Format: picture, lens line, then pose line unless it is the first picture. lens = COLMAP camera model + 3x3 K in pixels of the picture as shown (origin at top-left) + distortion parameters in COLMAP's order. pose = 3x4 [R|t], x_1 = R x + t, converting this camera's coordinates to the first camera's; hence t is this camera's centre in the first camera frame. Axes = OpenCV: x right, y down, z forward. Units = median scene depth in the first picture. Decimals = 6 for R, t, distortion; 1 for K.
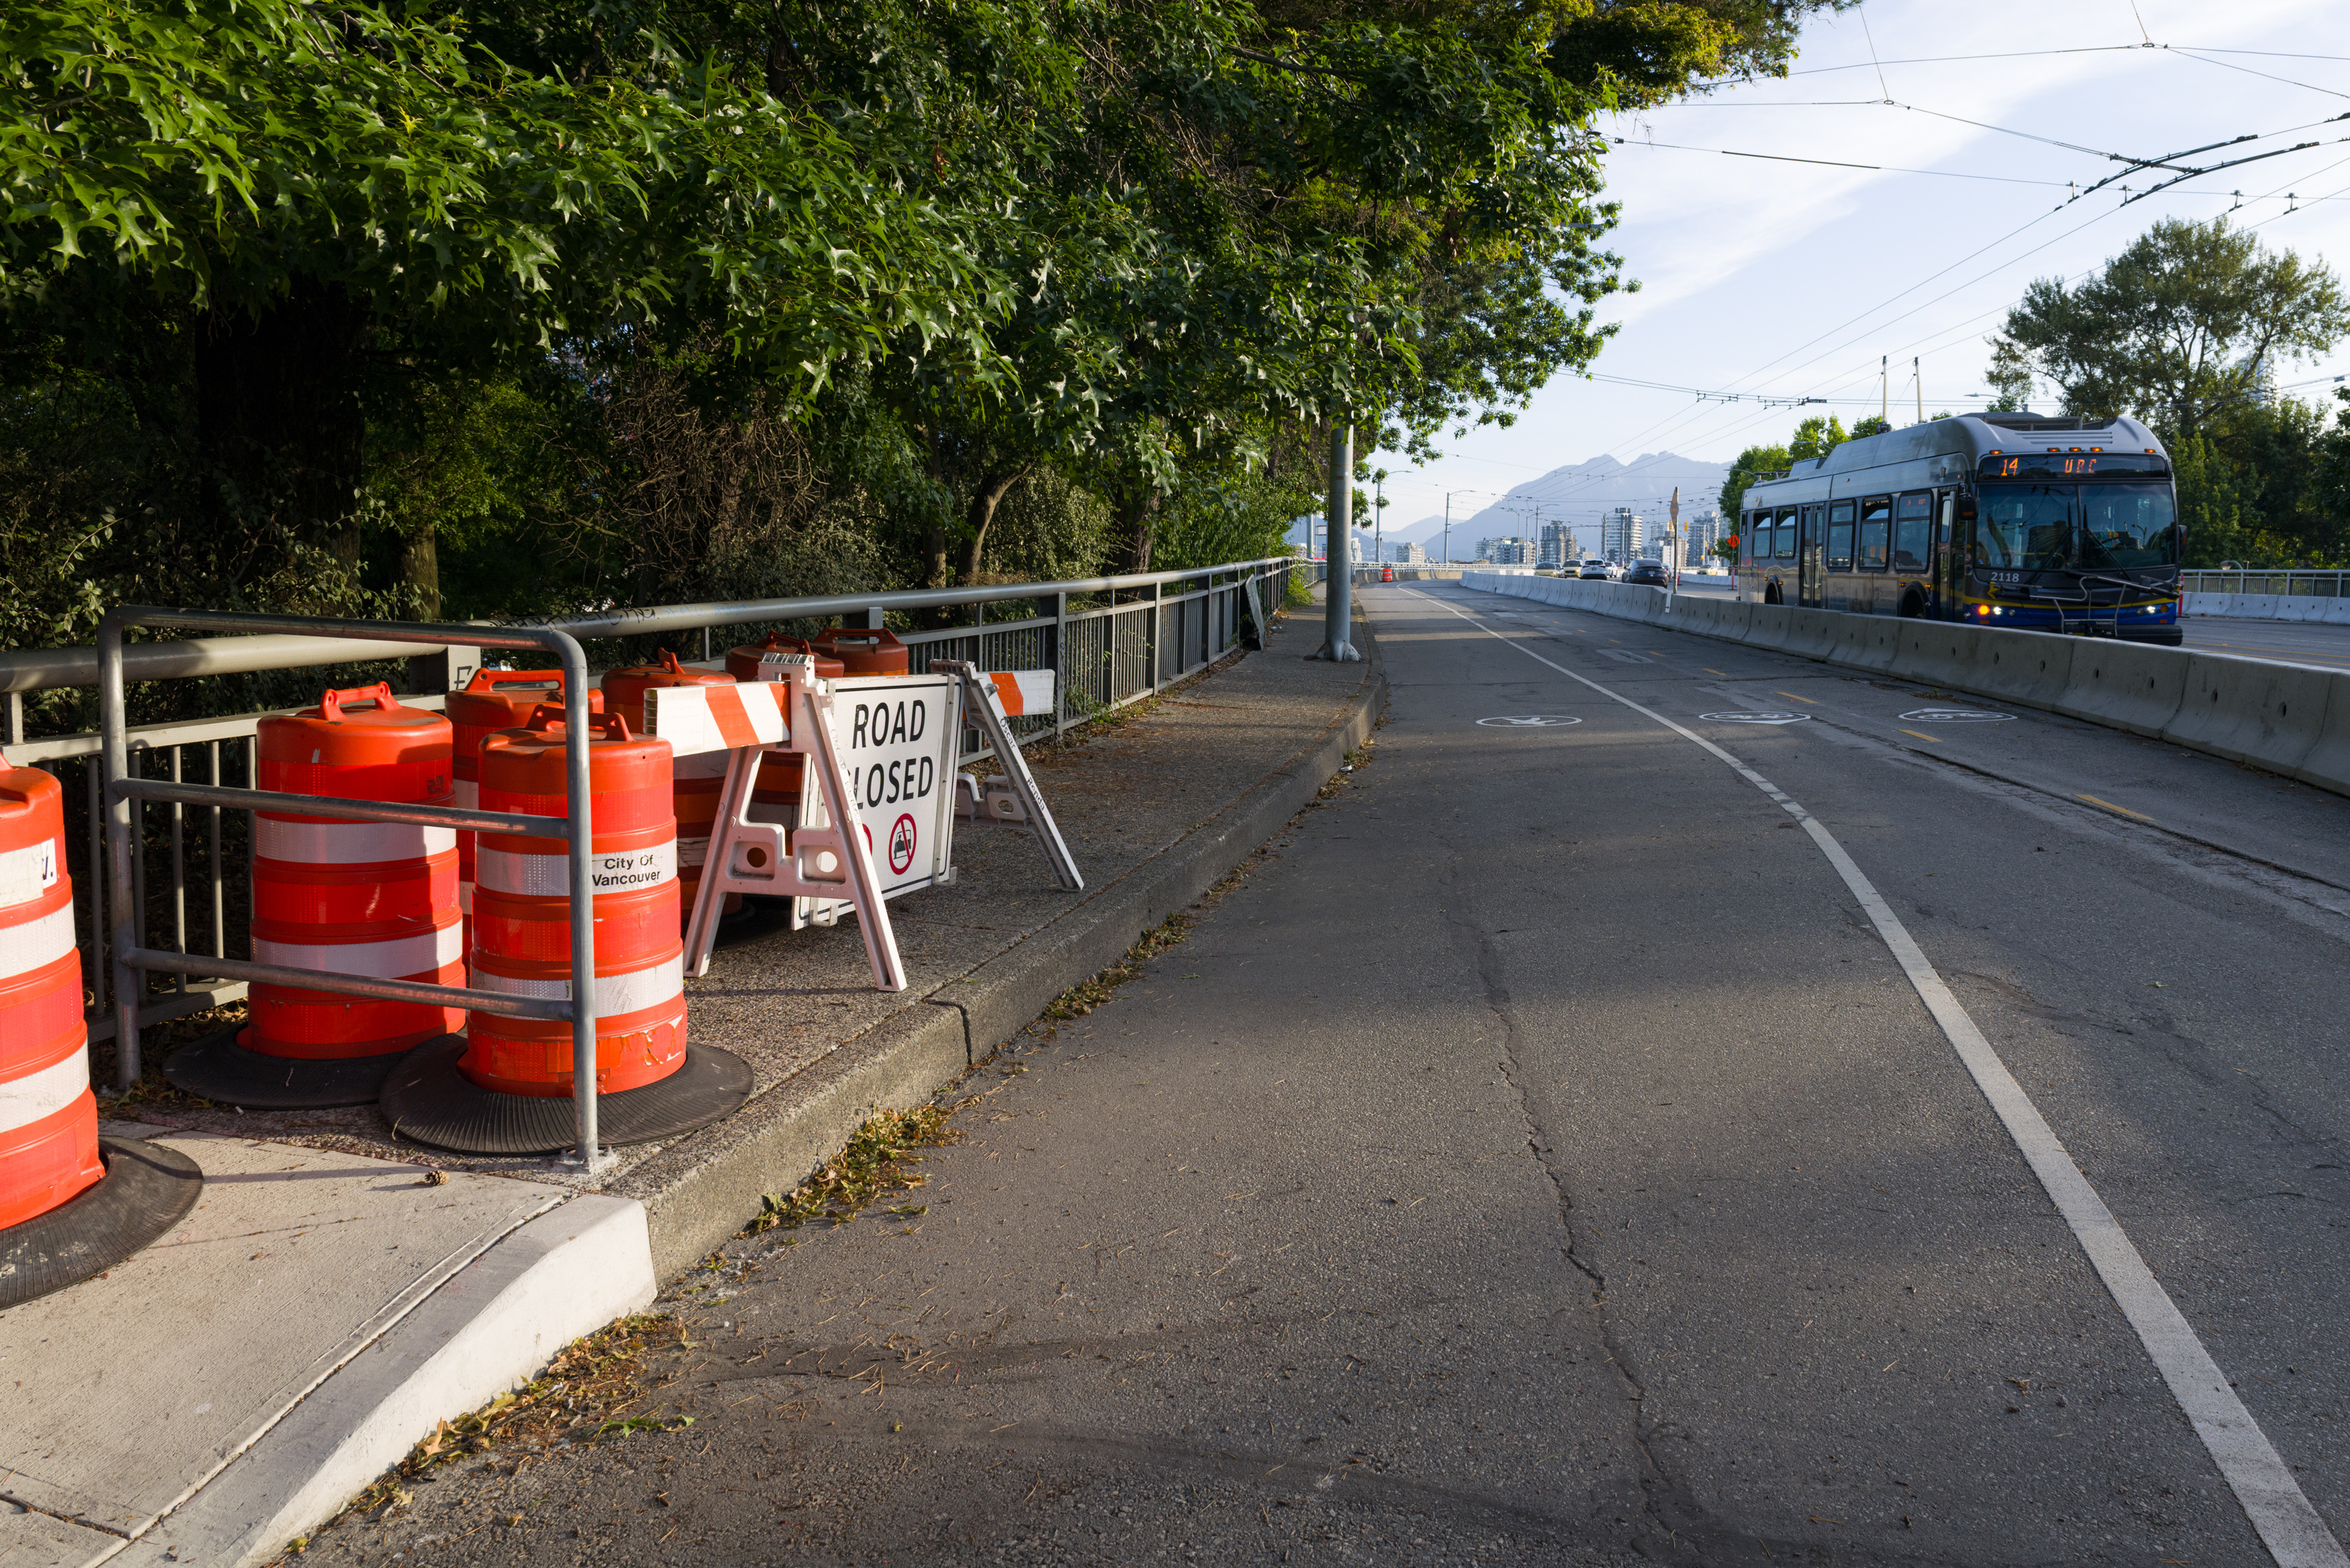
lens RADIAL K [[1584.9, 0, 1181.2], [0, 1584.9, 790.3], [0, 0, 1]] dist [0.004271, 0.002088]
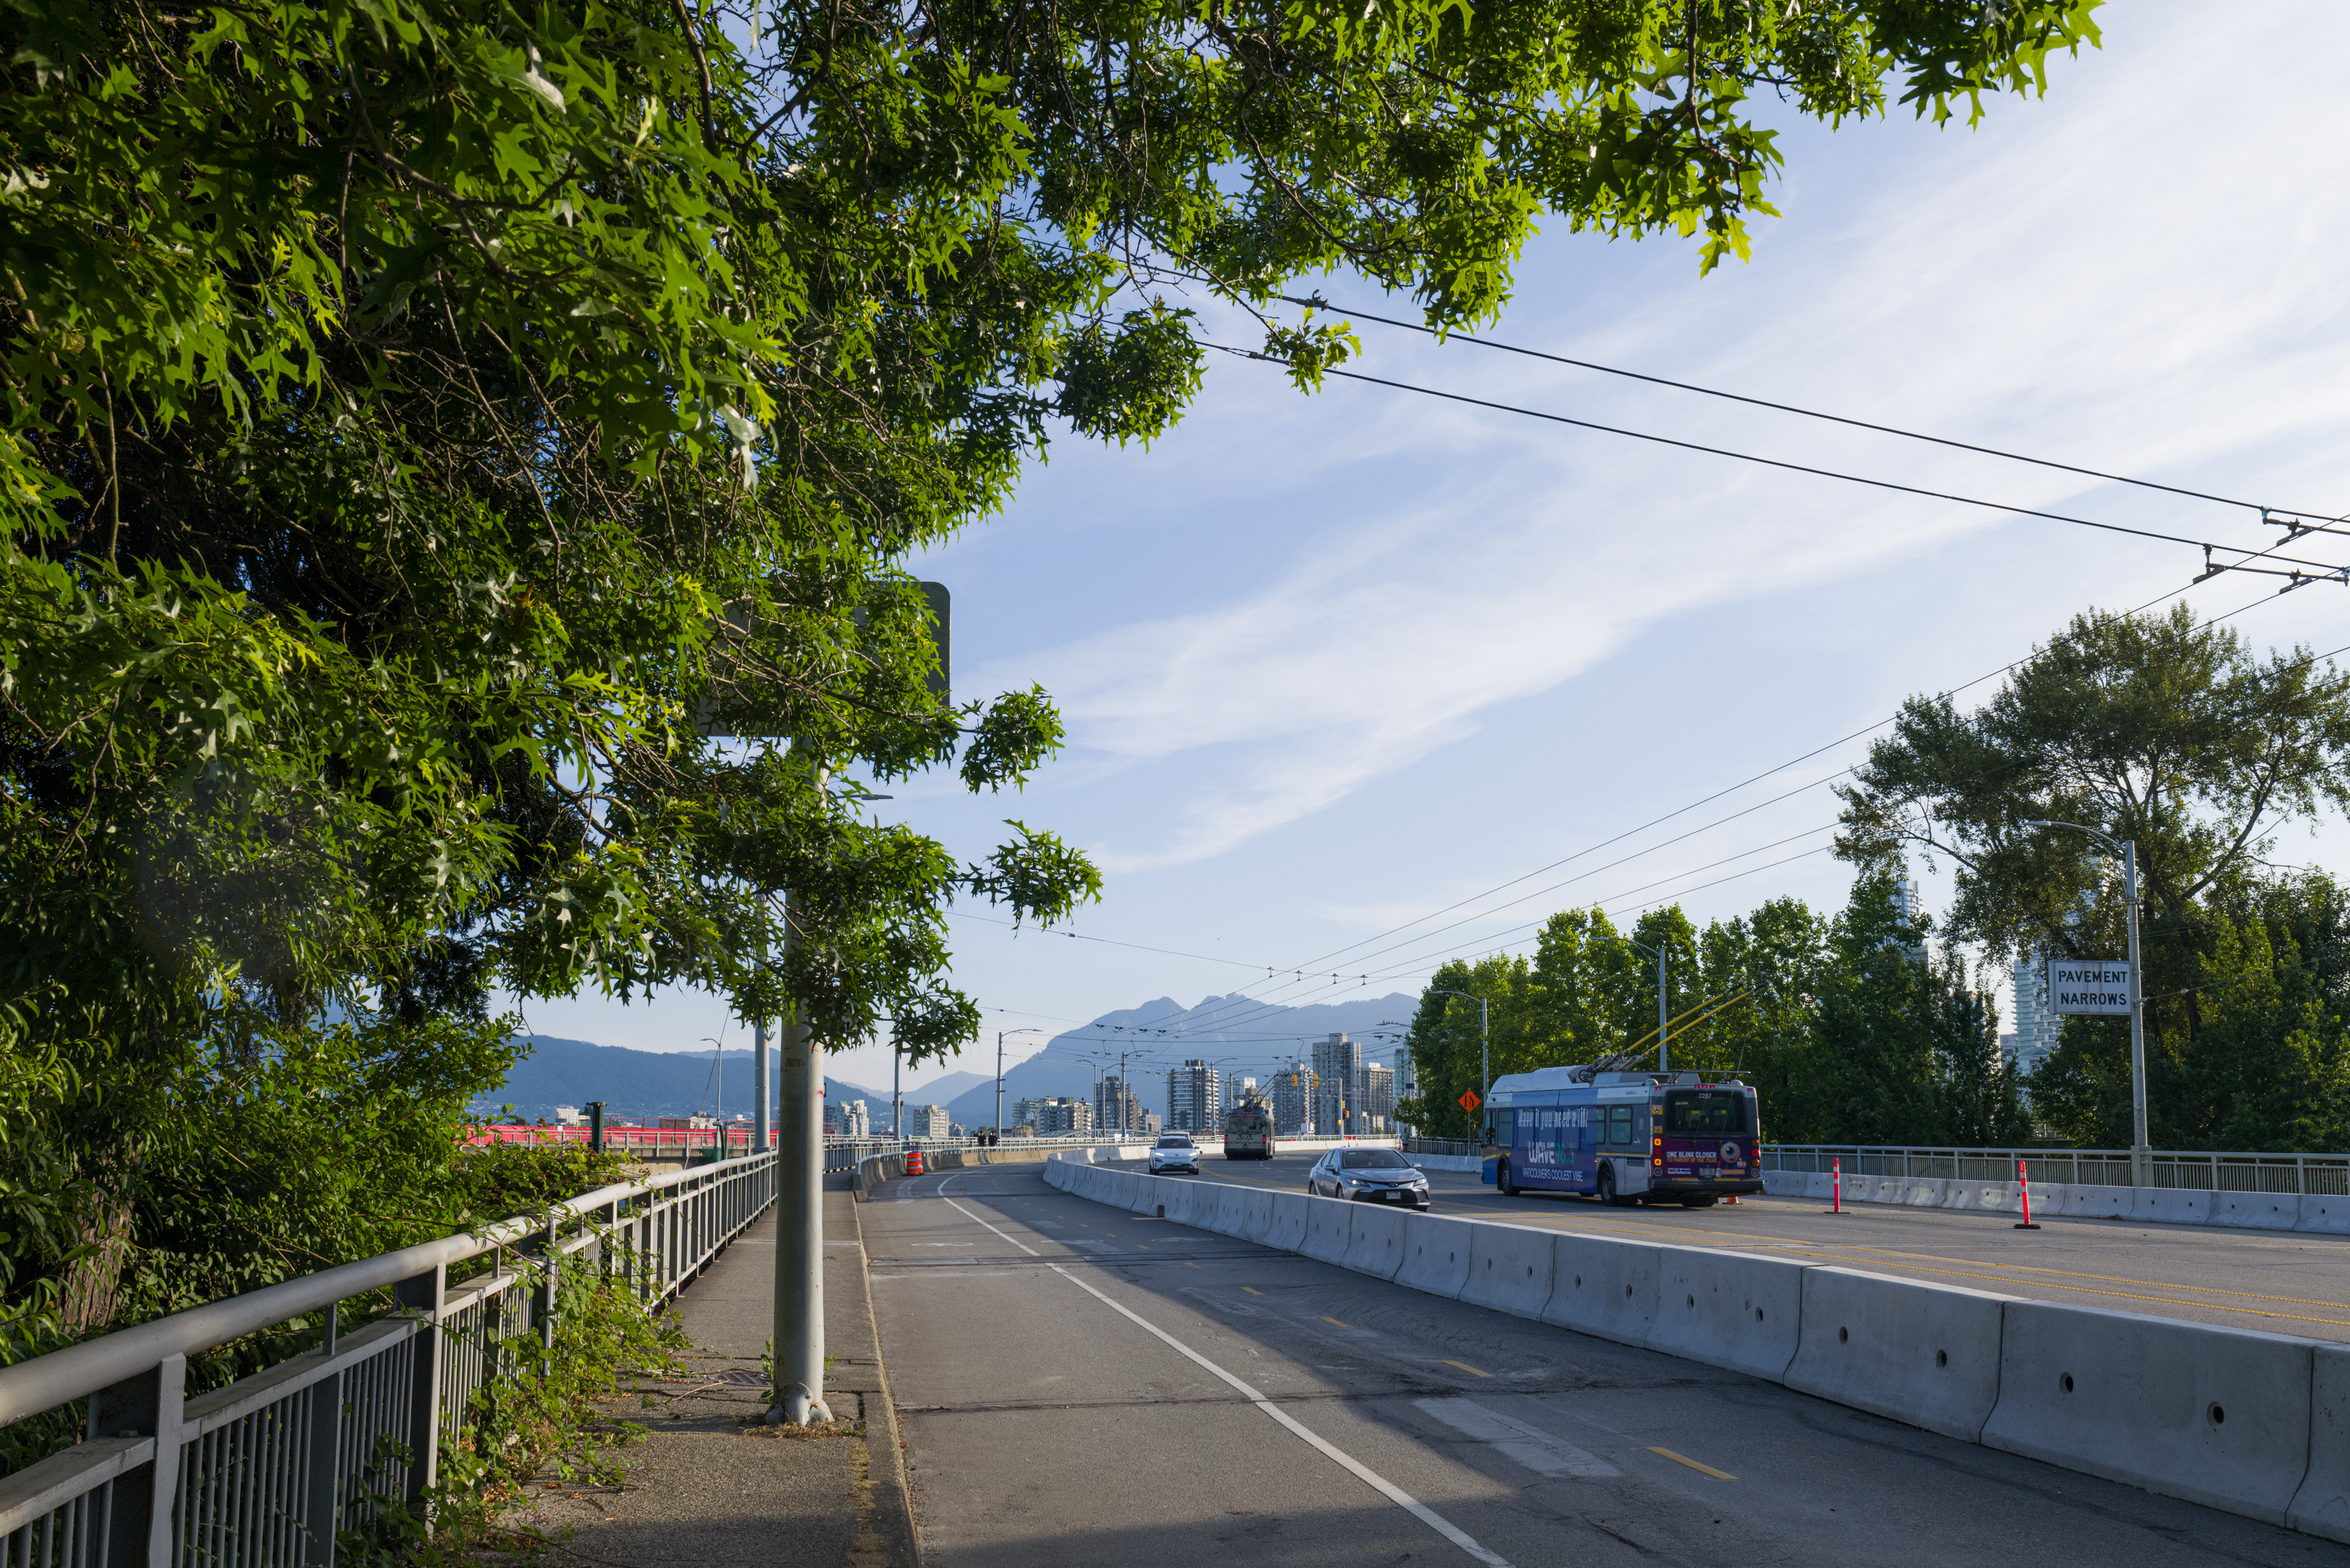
lens RADIAL K [[2019.0, 0, 1181.1], [0, 2019.0, 790.5], [0, 0, 1]] dist [-0.002192, -0.002940]
pose [[0.965298, 0.028265, 0.259616, 0.034662], [0.052268, 0.953101, -0.298105, -0.051298], [-0.255866, 0.301330, 0.918549, 0.310436]]
